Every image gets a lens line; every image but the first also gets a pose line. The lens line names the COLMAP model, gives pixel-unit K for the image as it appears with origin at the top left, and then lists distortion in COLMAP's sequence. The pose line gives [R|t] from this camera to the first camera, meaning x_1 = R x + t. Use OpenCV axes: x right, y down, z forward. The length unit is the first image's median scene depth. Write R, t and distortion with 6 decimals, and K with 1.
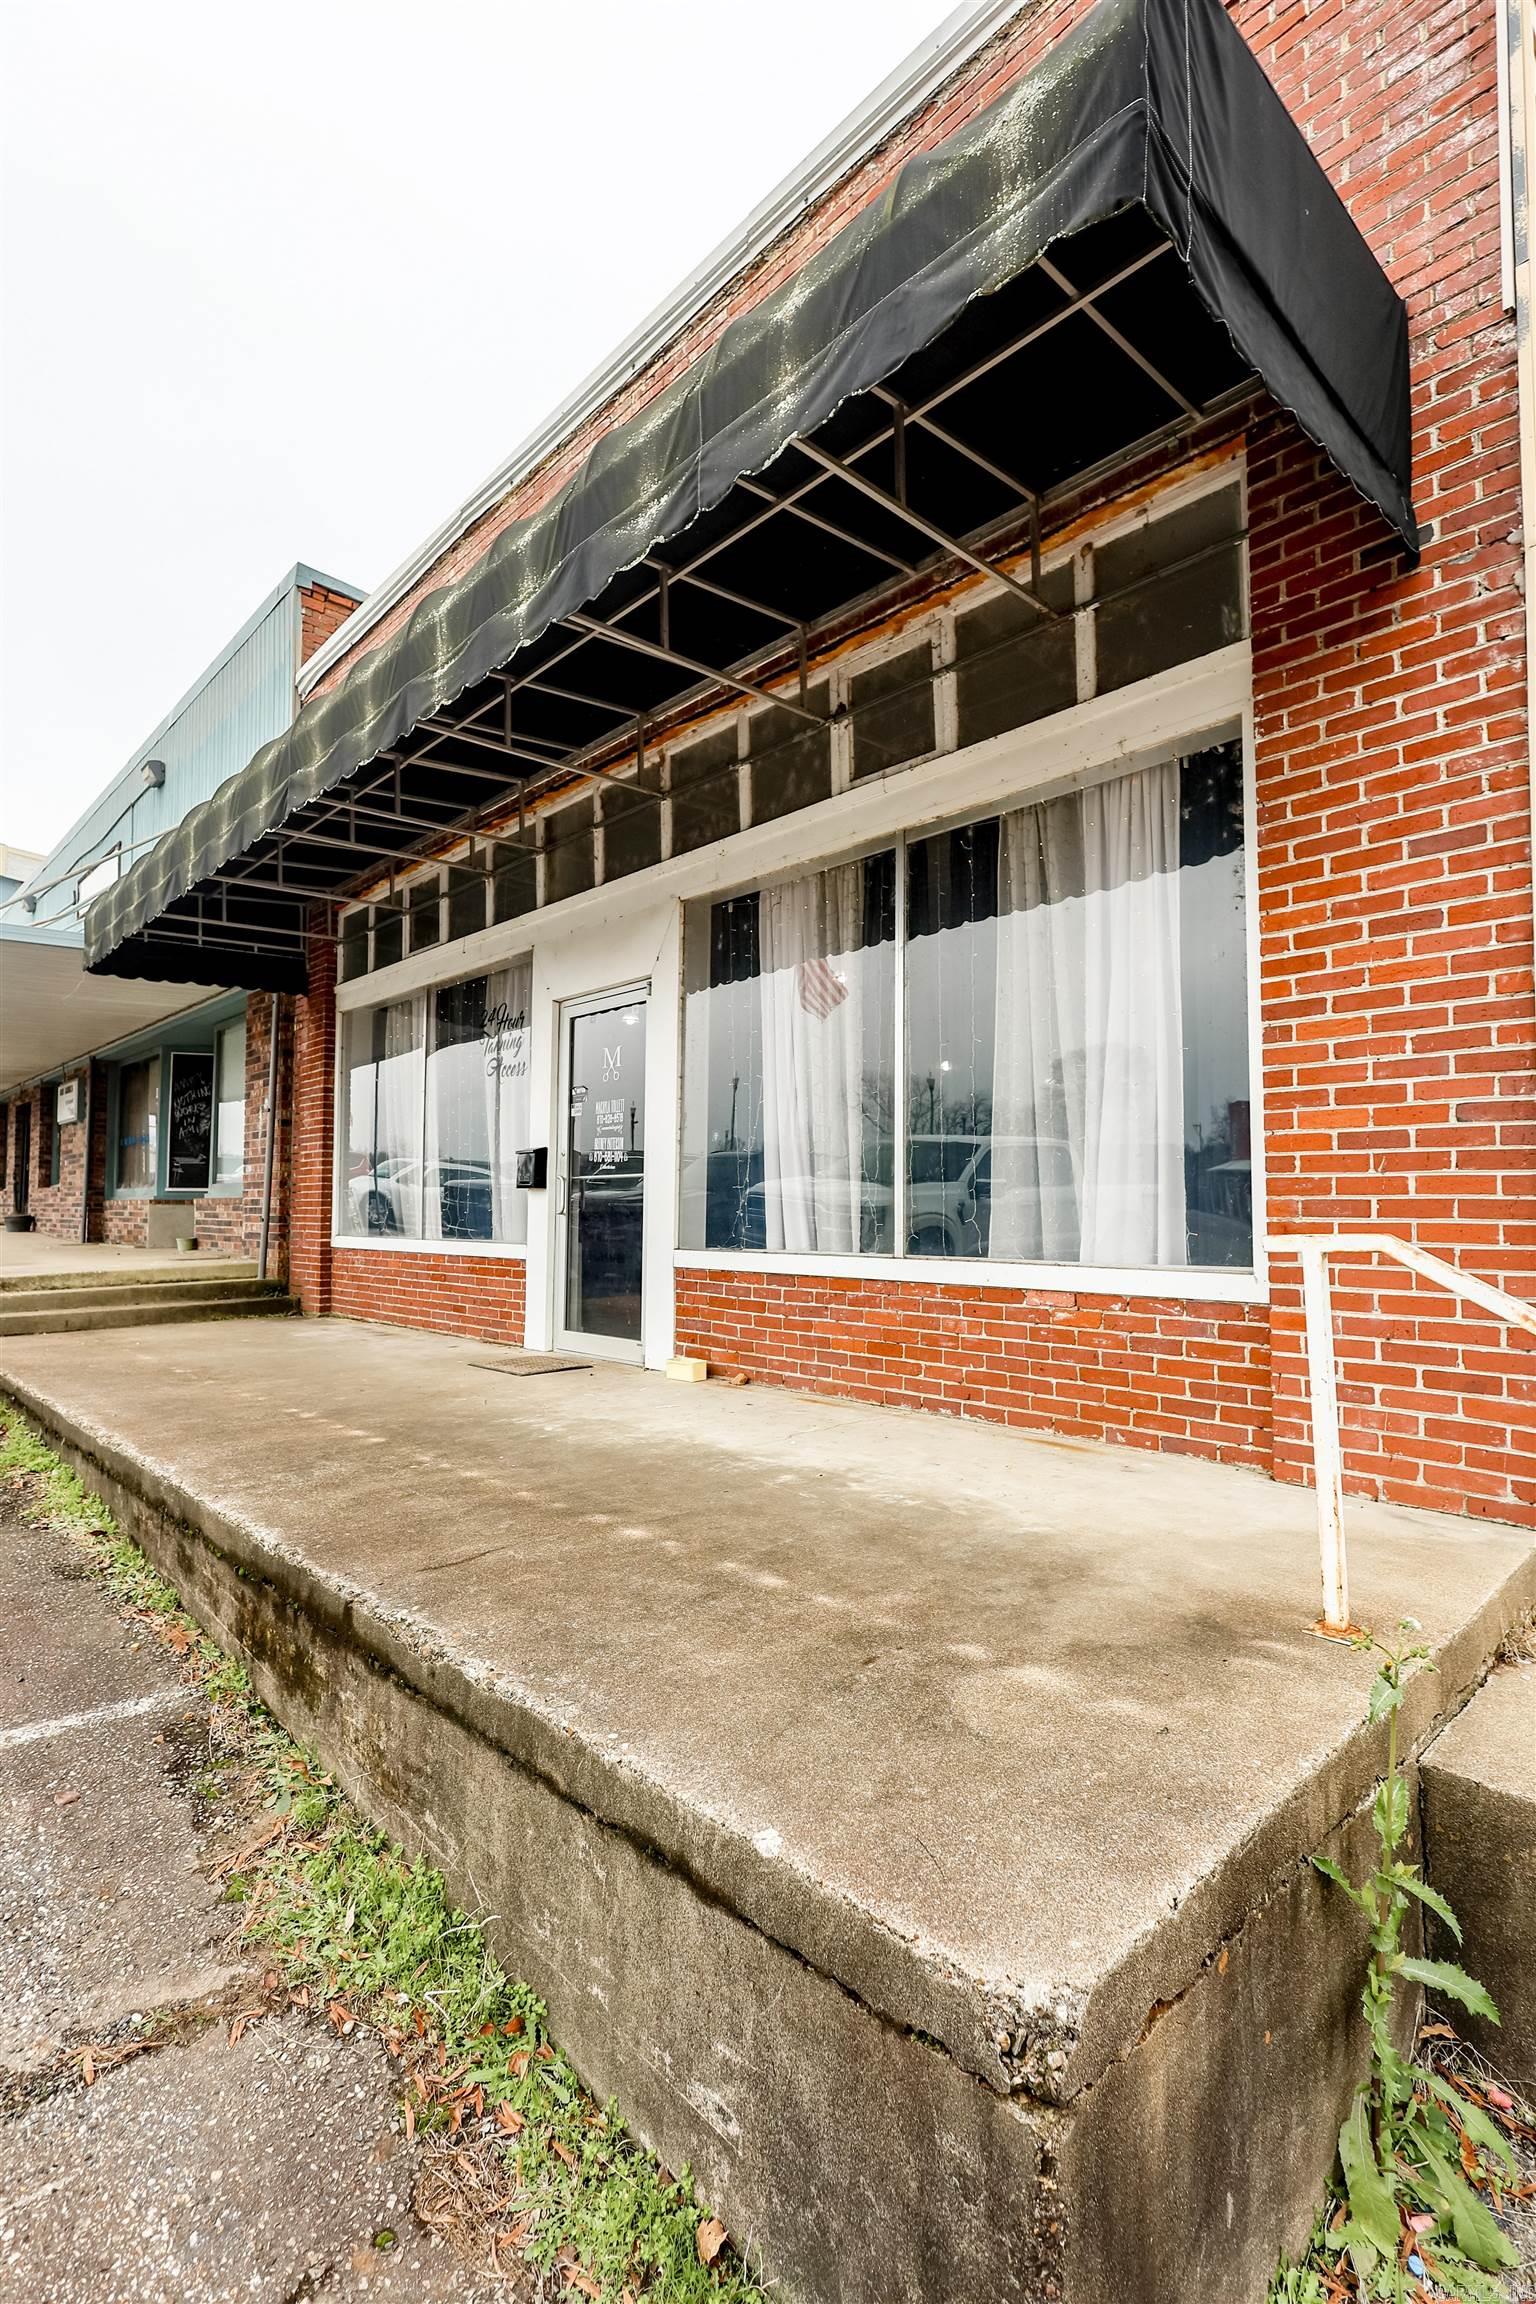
lens RADIAL K [[1063.3, 0, 740.6], [0, 1063.3, 1150.7], [0, 0, 1]] dist [-0.000925, 0.000535]
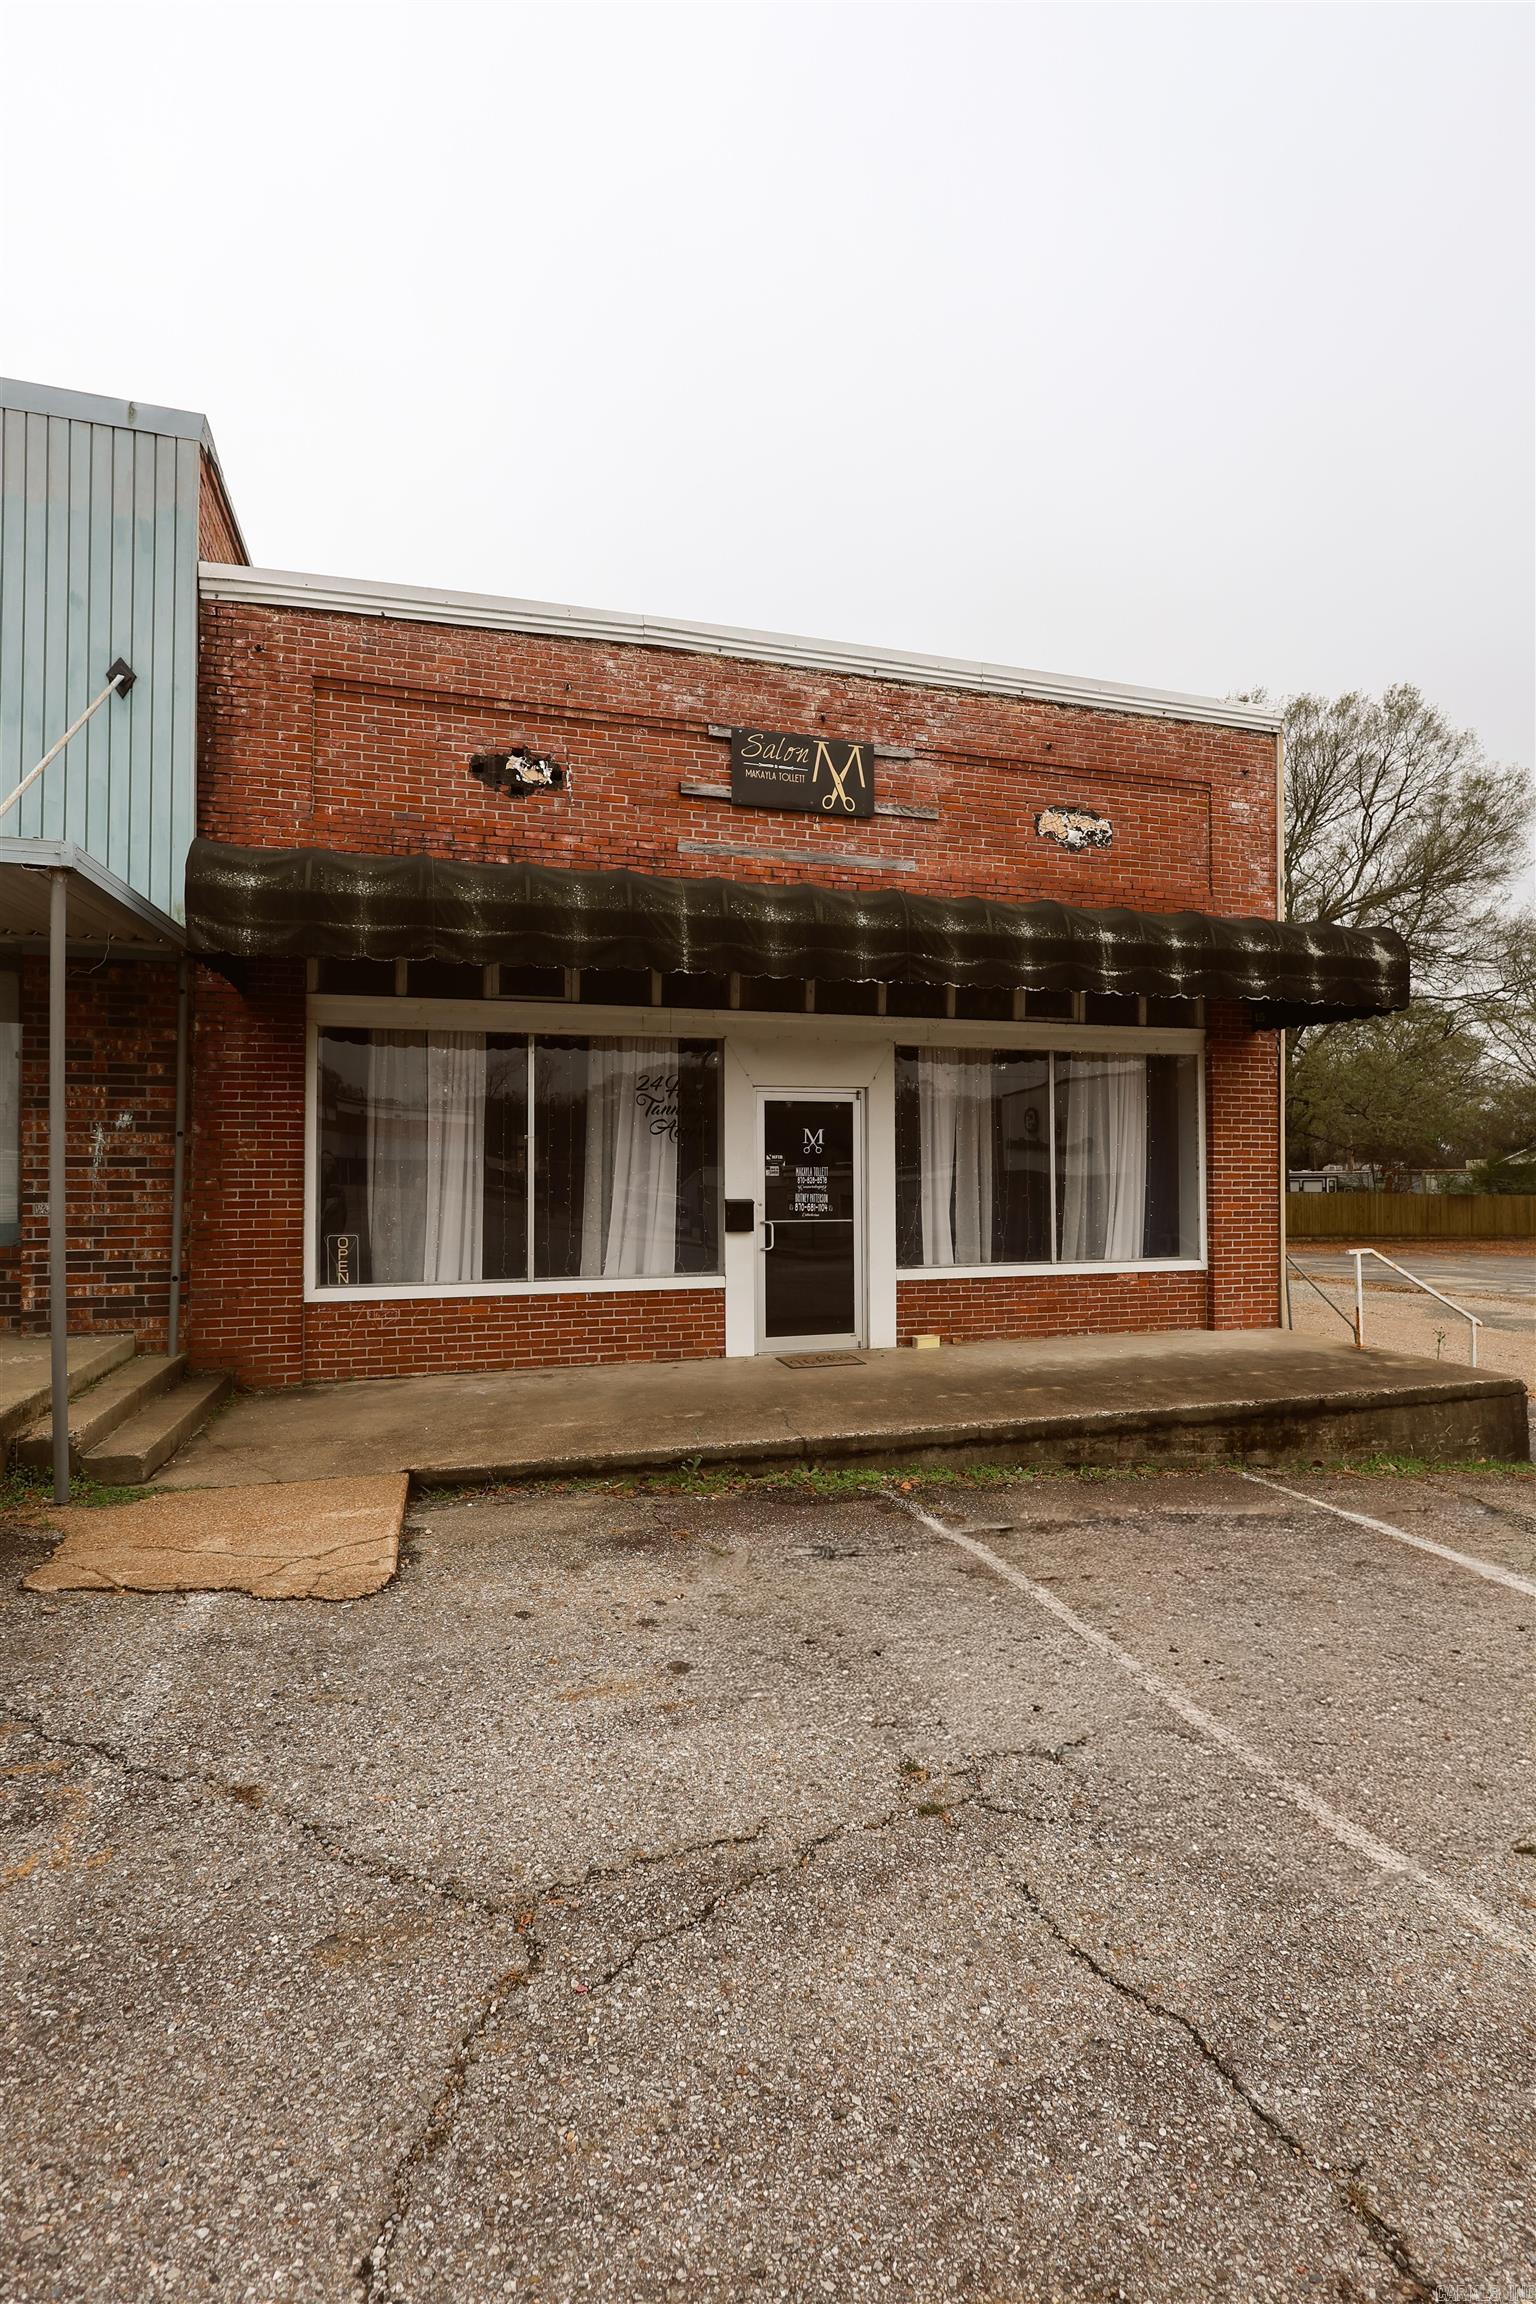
lens RADIAL K [[1063.3, 0, 810.6], [0, 1063.3, 1143.7], [0, 0, 1]] dist [-0.000925, 0.000535]
pose [[0.443742, 0.020022, 0.895931, -1.500400], [-0.047200, 0.998885, 0.001054, -0.086544], [-0.894911, -0.042756, 0.444192, 0.415016]]
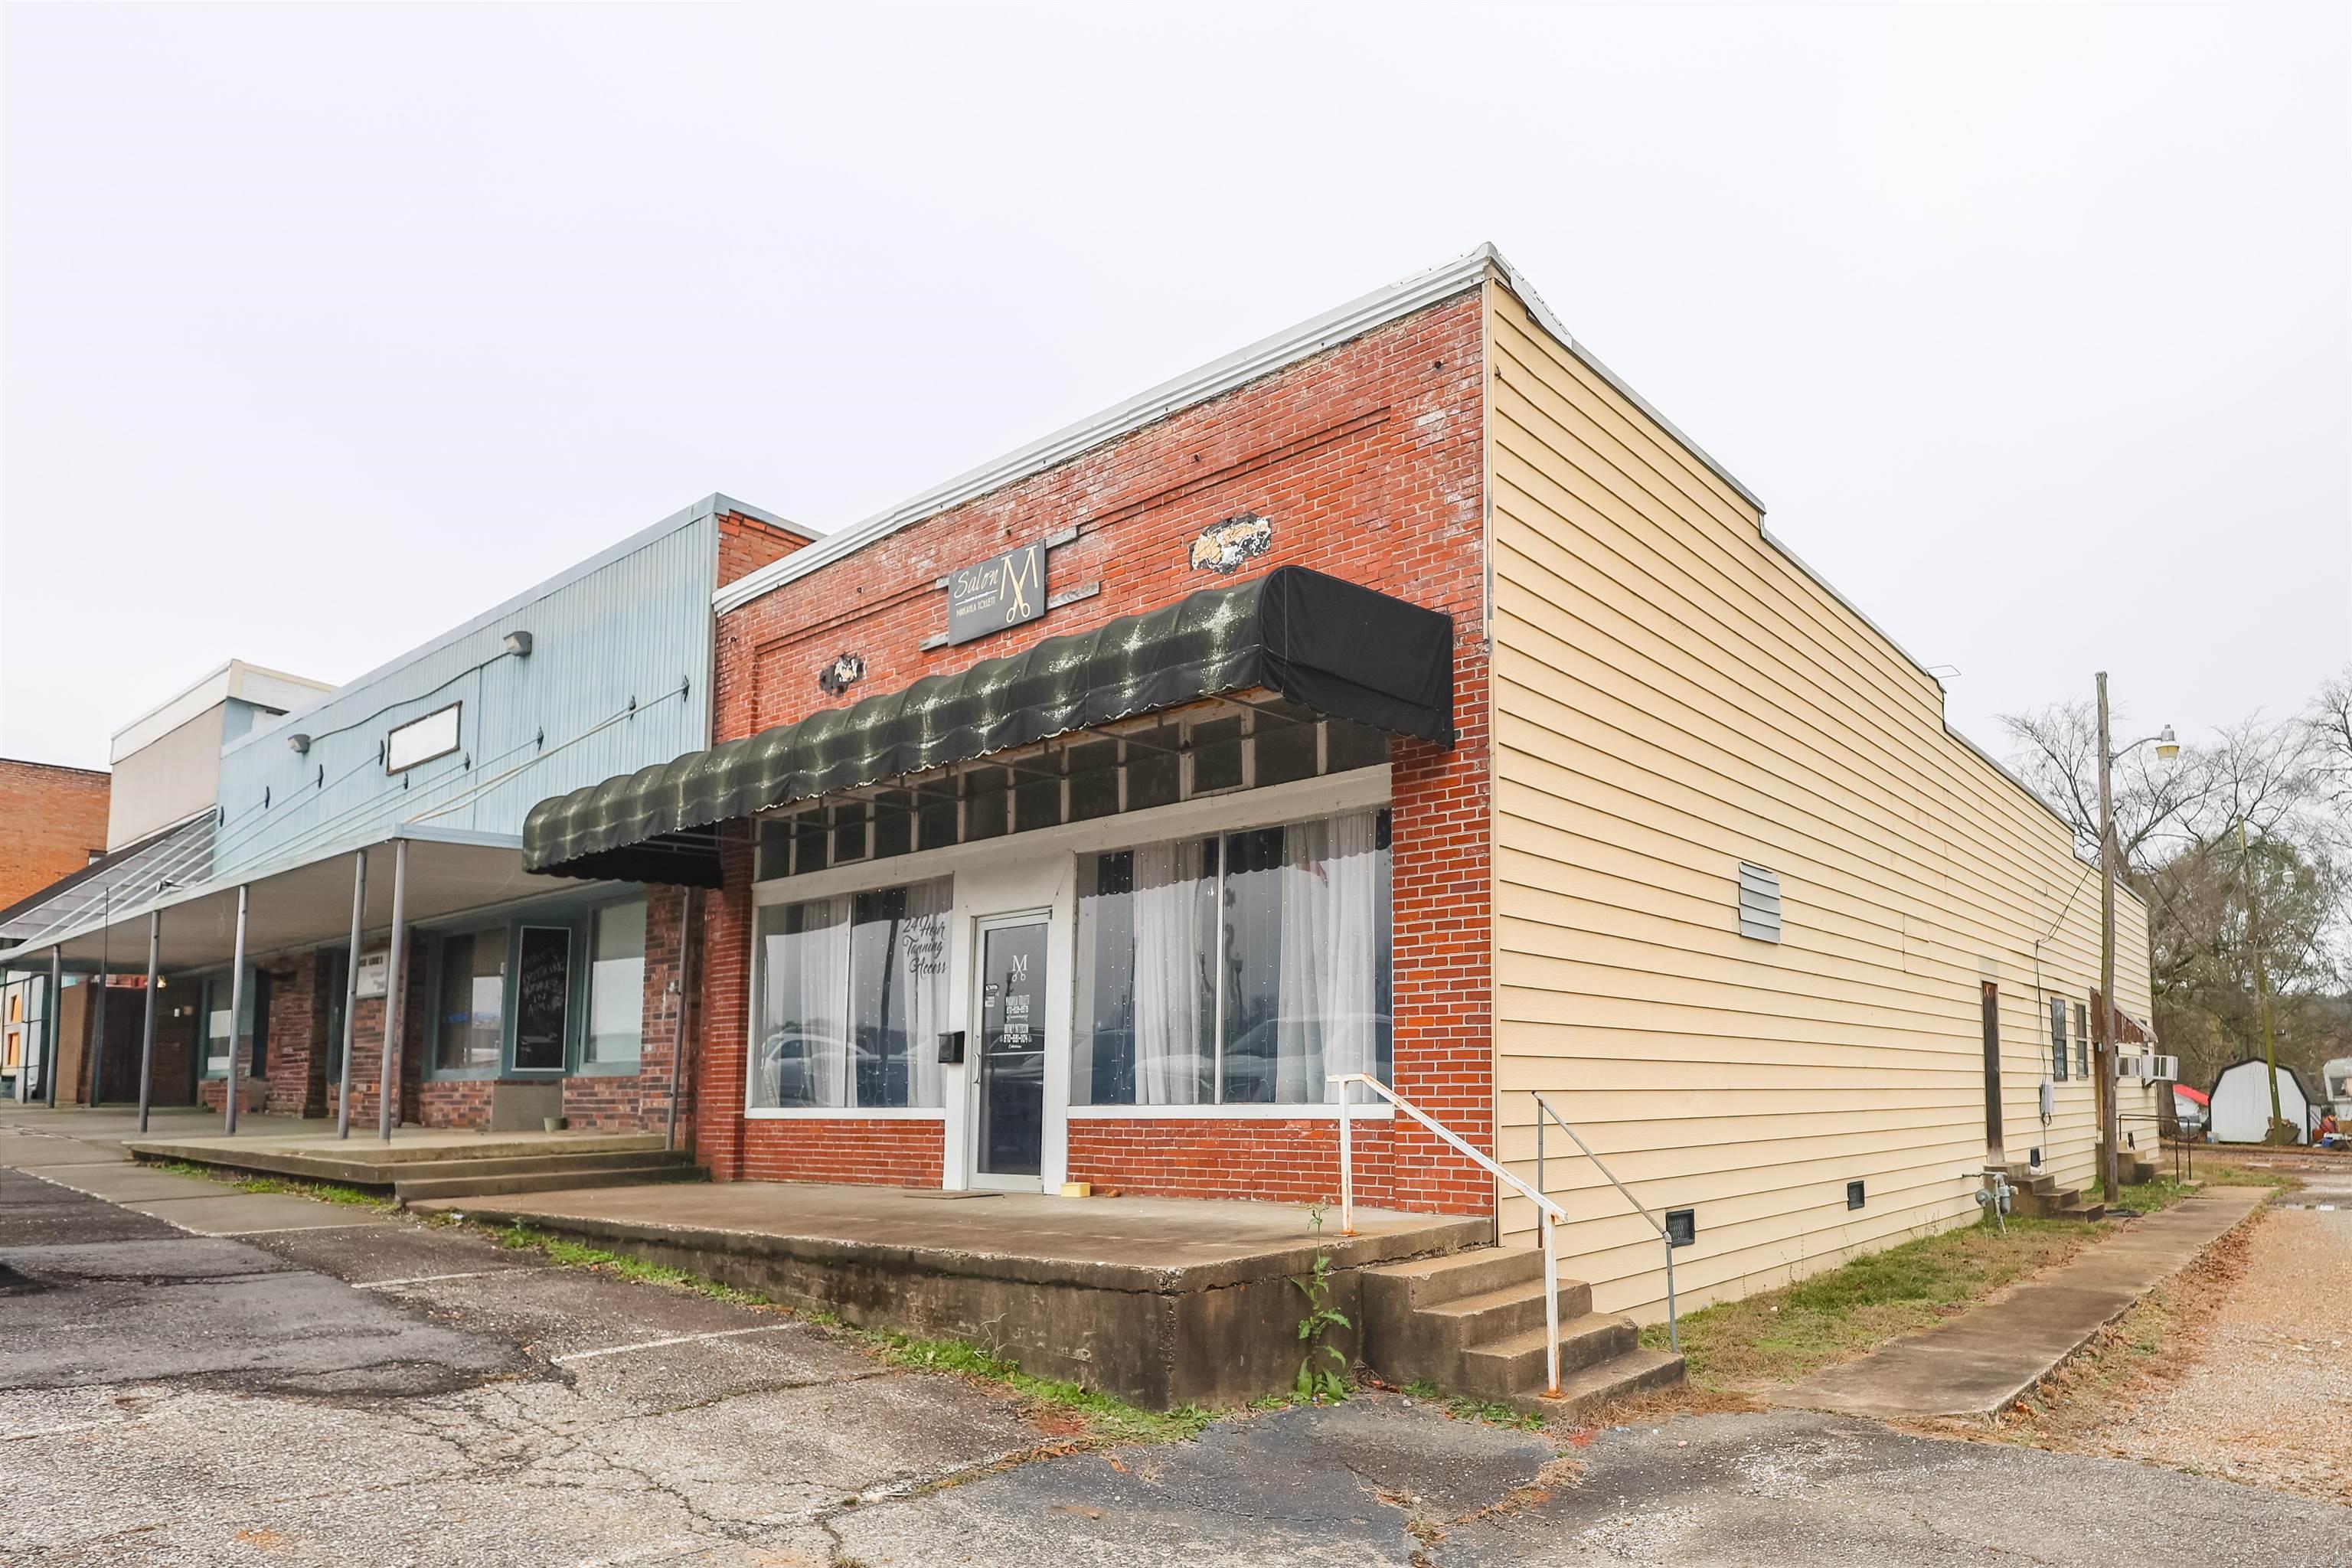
lens RADIAL K [[1303.1, 0, 1439.5], [0, 1303.1, 973.8], [0, 0, 1]] dist [-0.001378, 0.000567]
pose [[0.975989, 0.009916, 0.217593, 0.038918], [-0.001675, 0.999276, -0.038022, -0.014989], [-0.217813, 0.036744, 0.975299, -0.755646]]
